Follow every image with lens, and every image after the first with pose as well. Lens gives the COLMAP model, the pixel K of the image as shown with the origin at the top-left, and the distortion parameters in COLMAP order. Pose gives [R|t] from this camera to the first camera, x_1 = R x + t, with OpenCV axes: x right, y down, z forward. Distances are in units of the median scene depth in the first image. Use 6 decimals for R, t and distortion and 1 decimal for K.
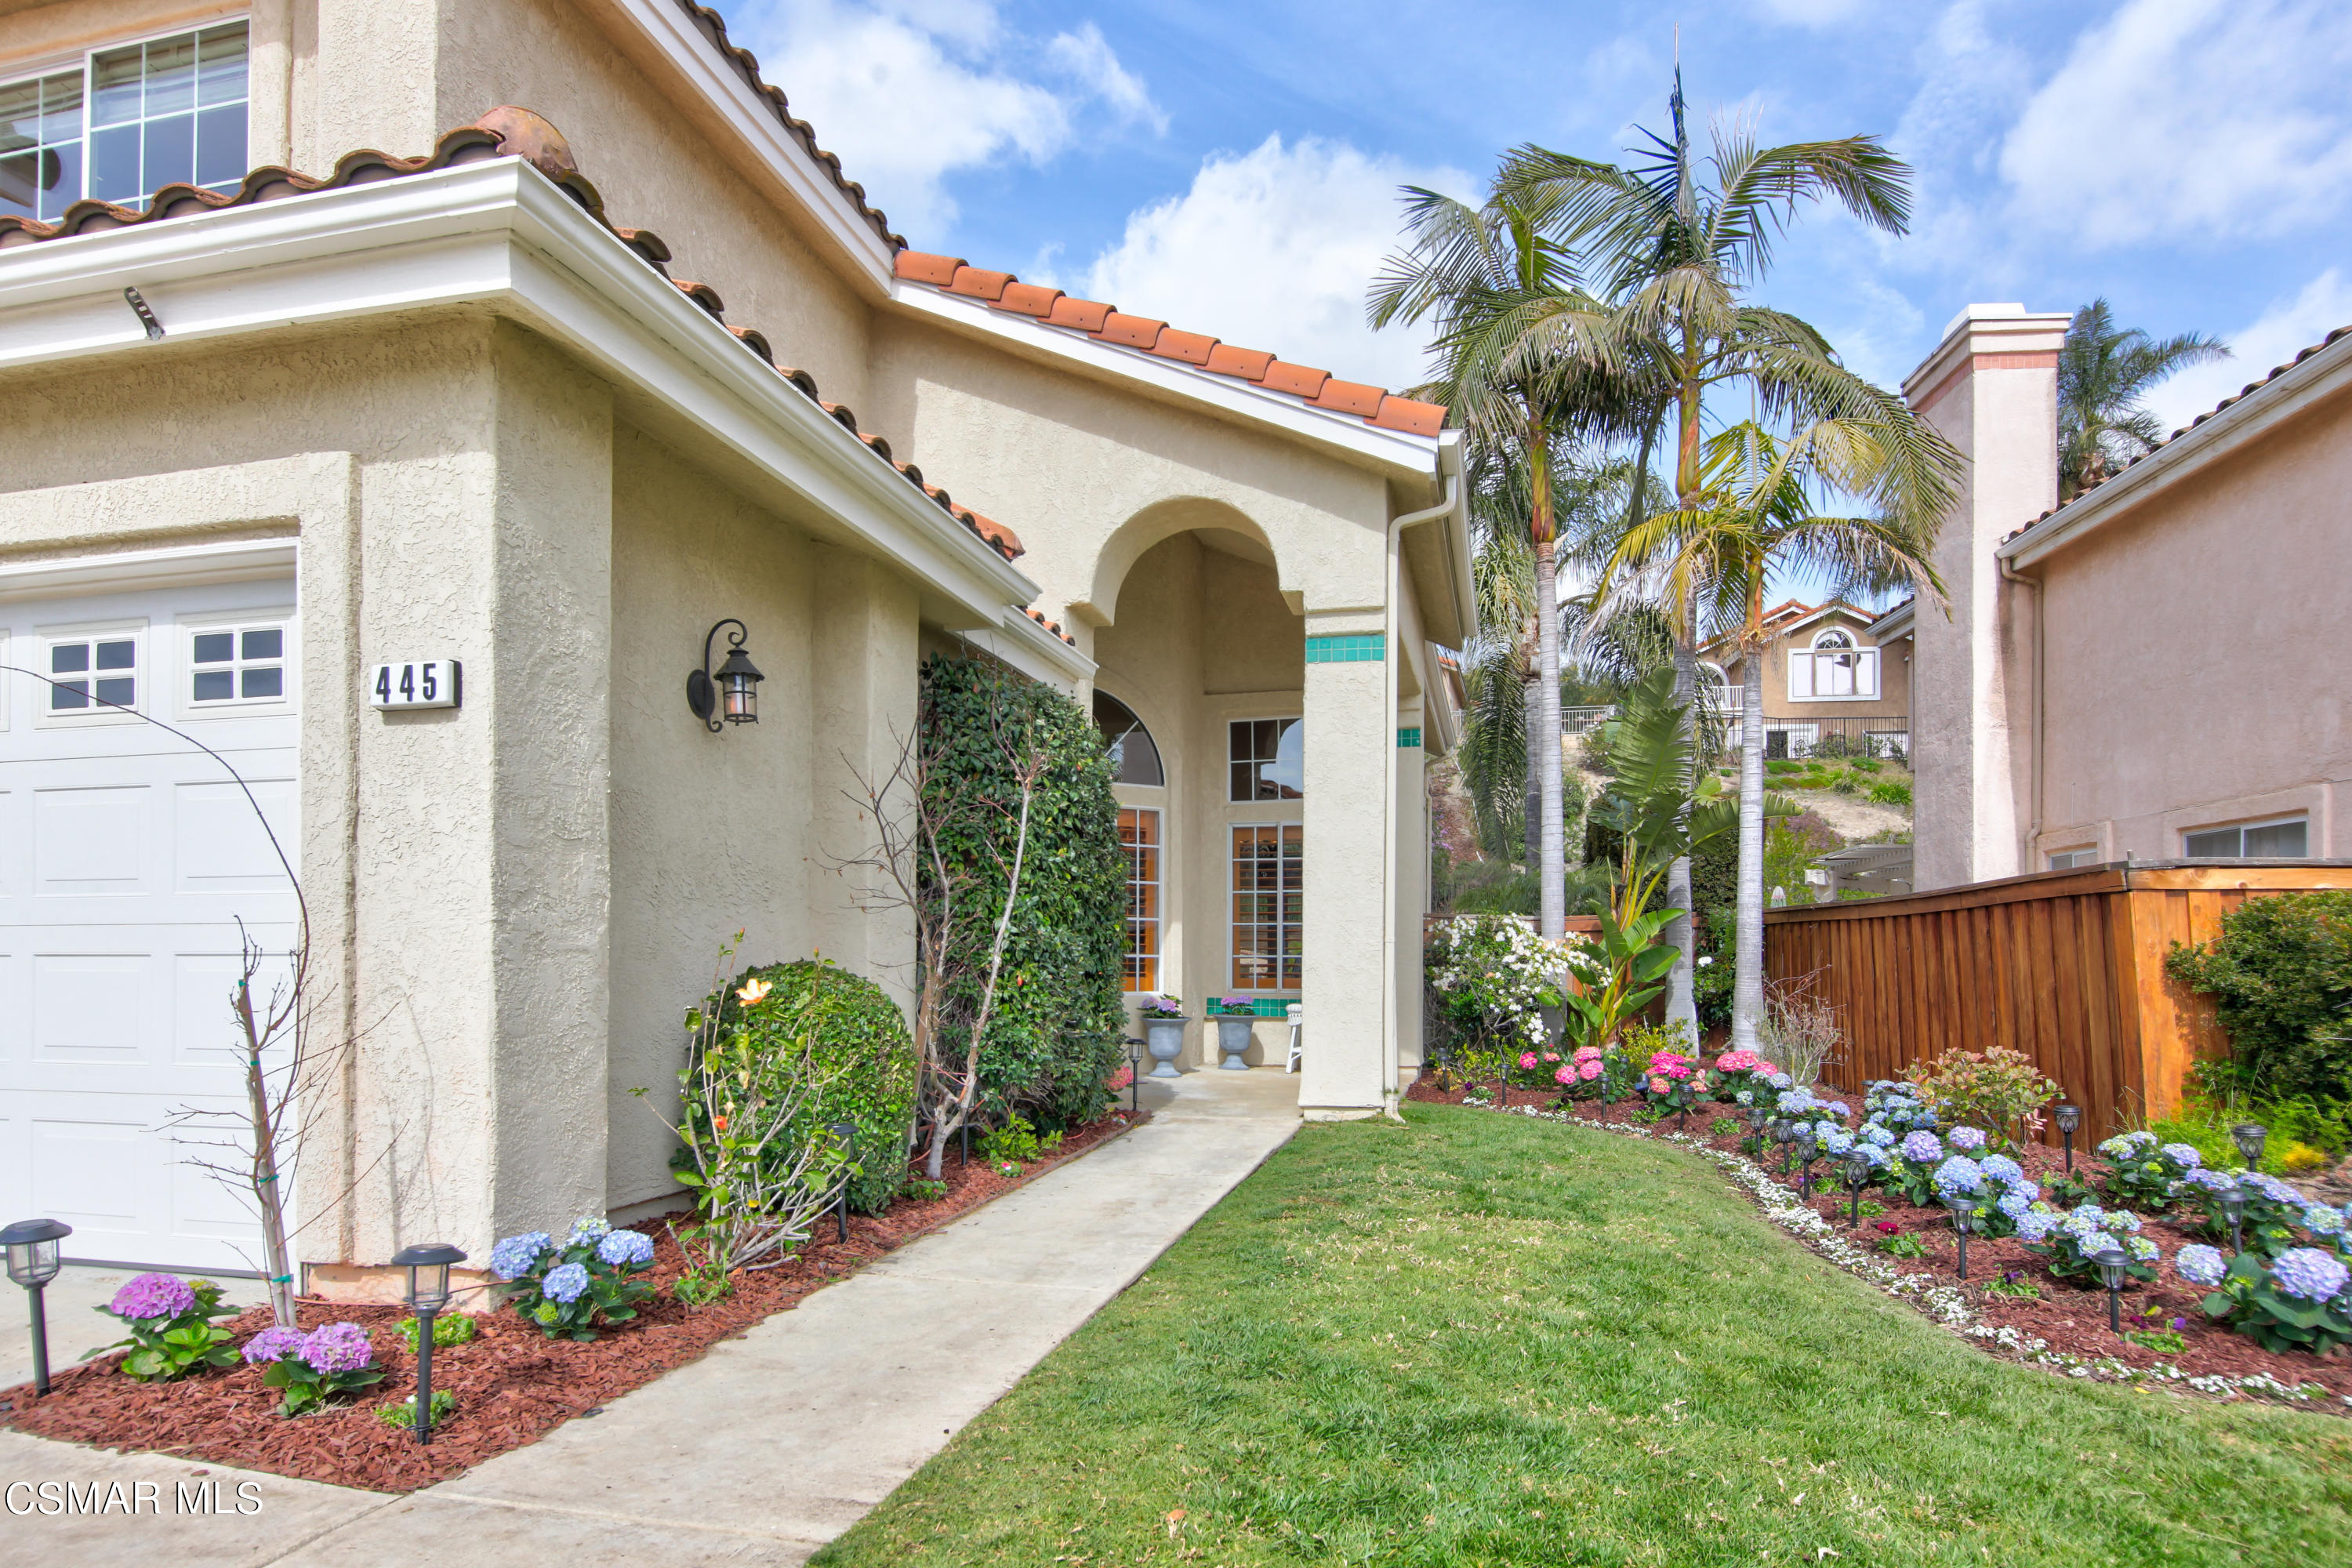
lens RADIAL K [[1304.5, 0, 1165.3], [0, 1304.5, 945.0], [0, 0, 1]] dist [0.003742, -0.017001]
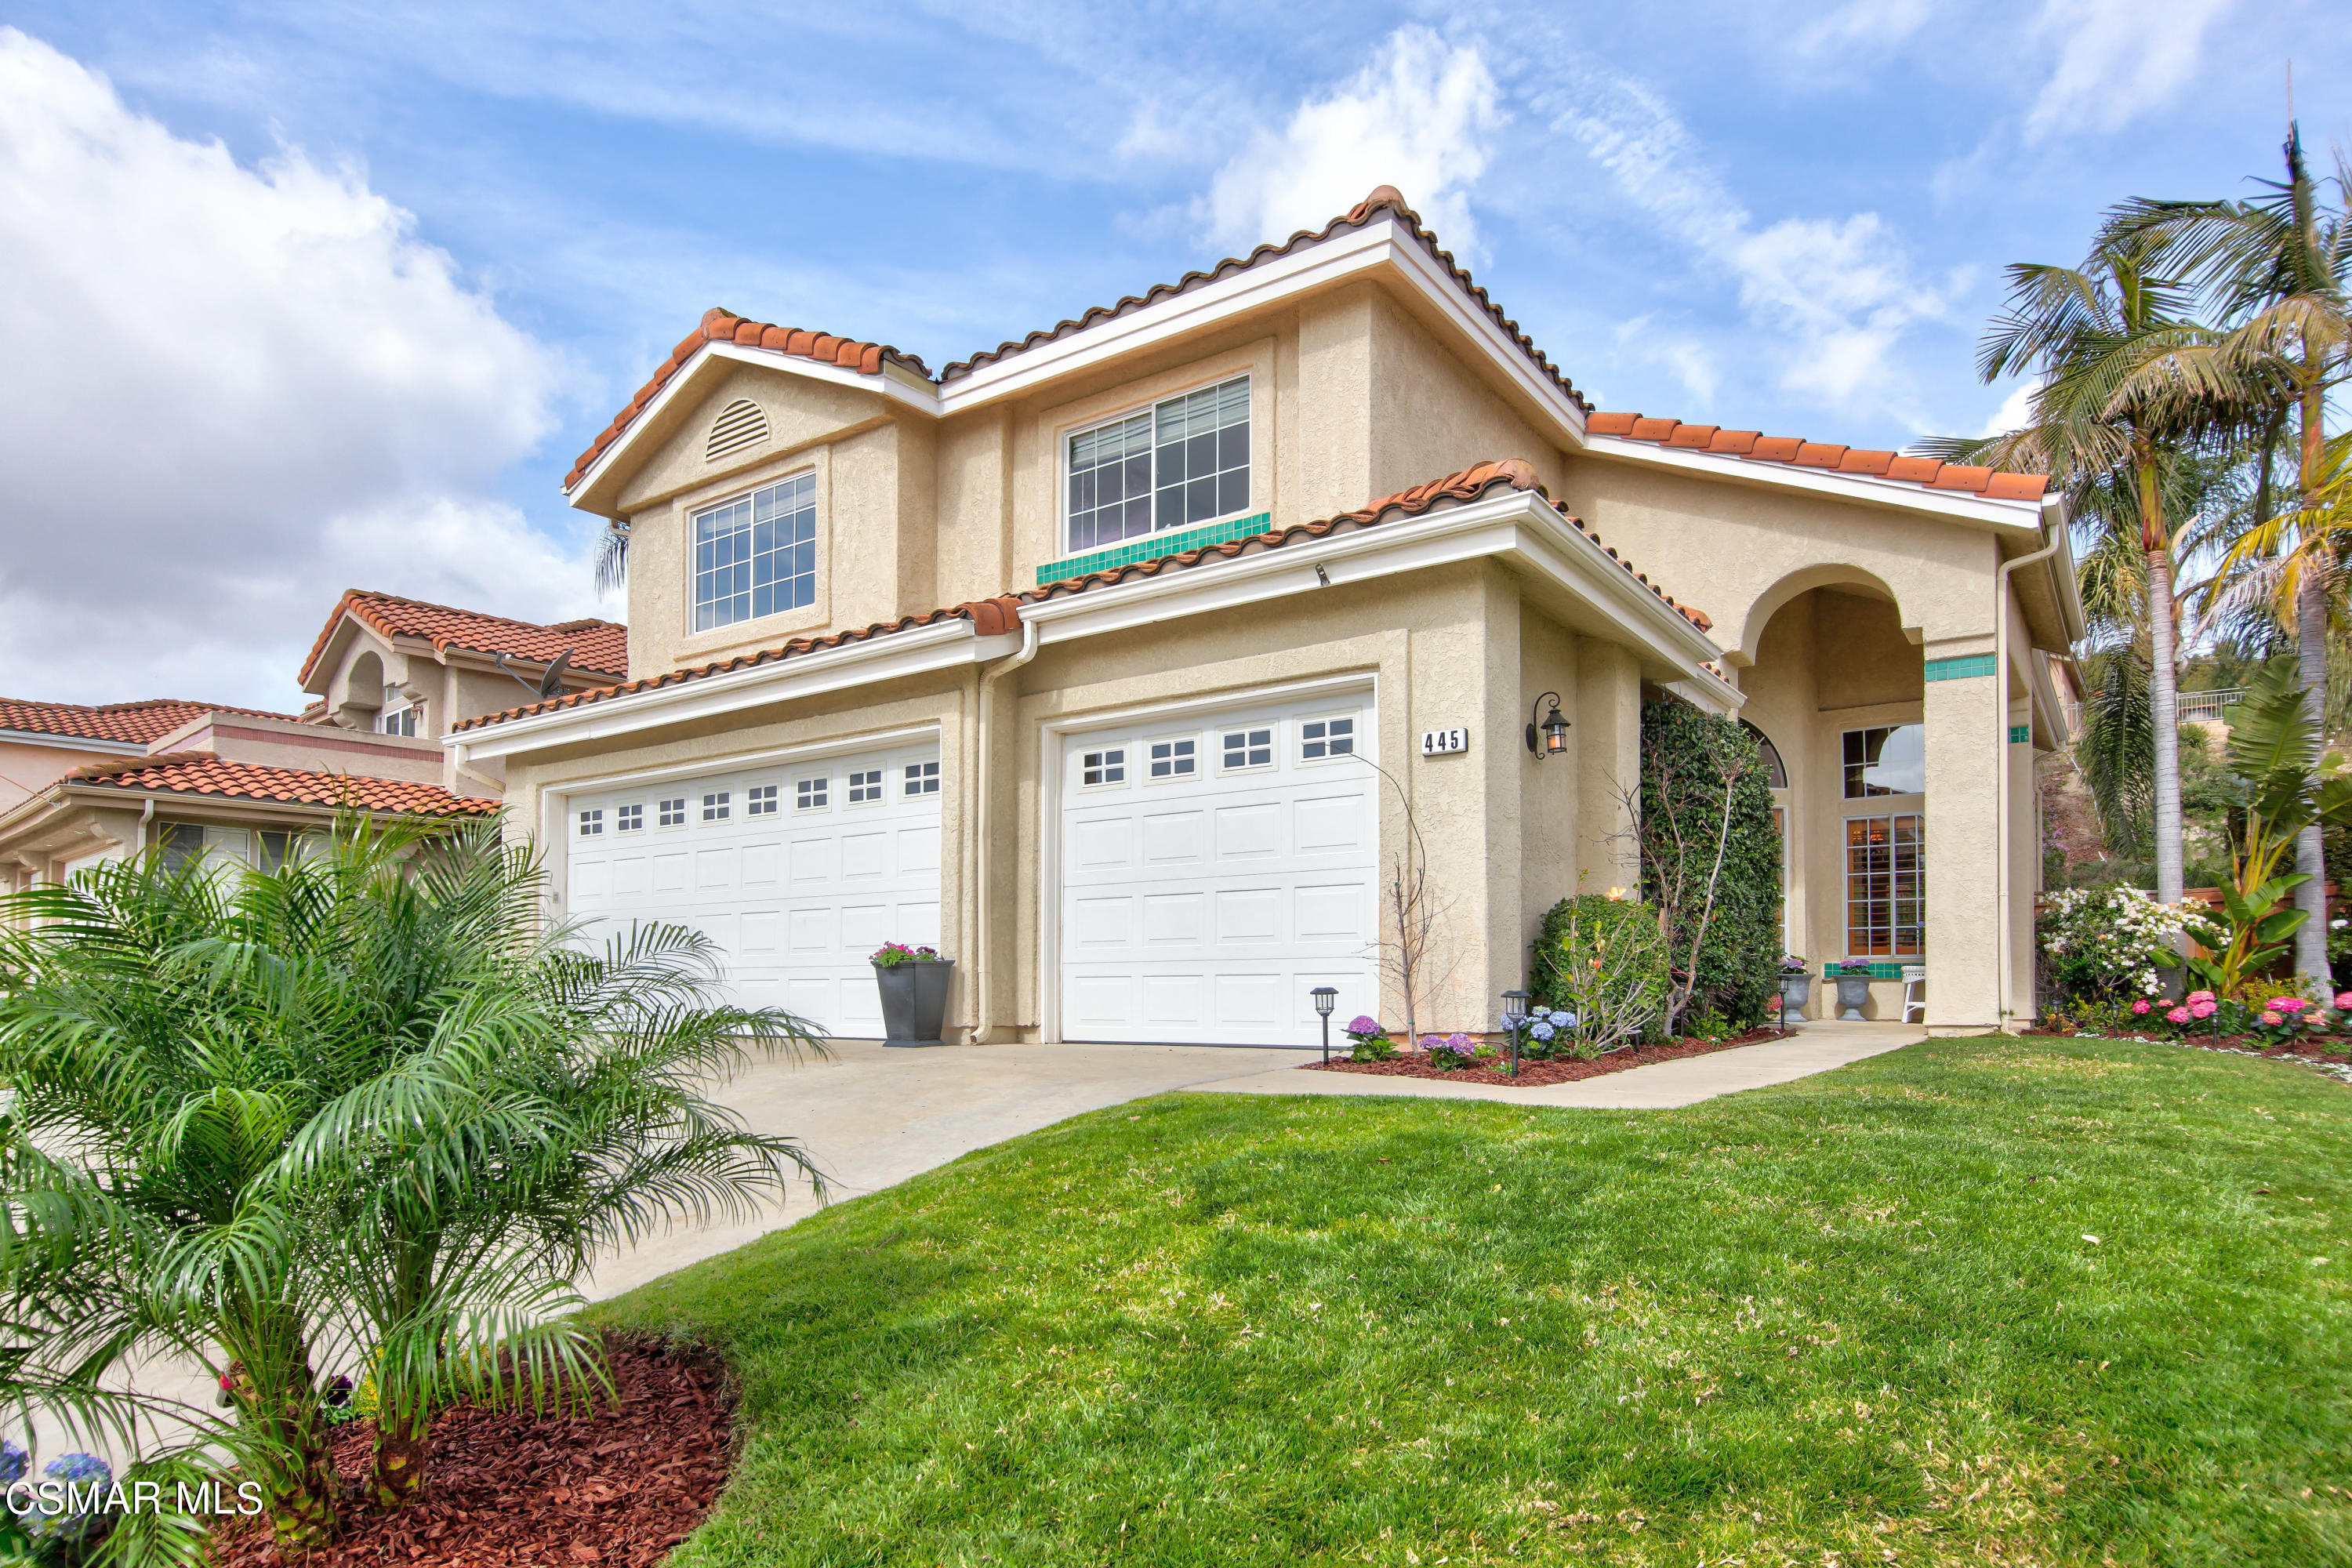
lens RADIAL K [[1312.6, 0, 1170.0], [0, 1312.6, 965.0], [0, 0, 1]] dist [-0.015803, 0.000403]
pose [[0.924882, -0.007608, -0.380179, -0.084193], [0.002853, 0.999911, -0.013069, 0.069528], [0.380245, 0.011003, 0.924821, -0.421284]]
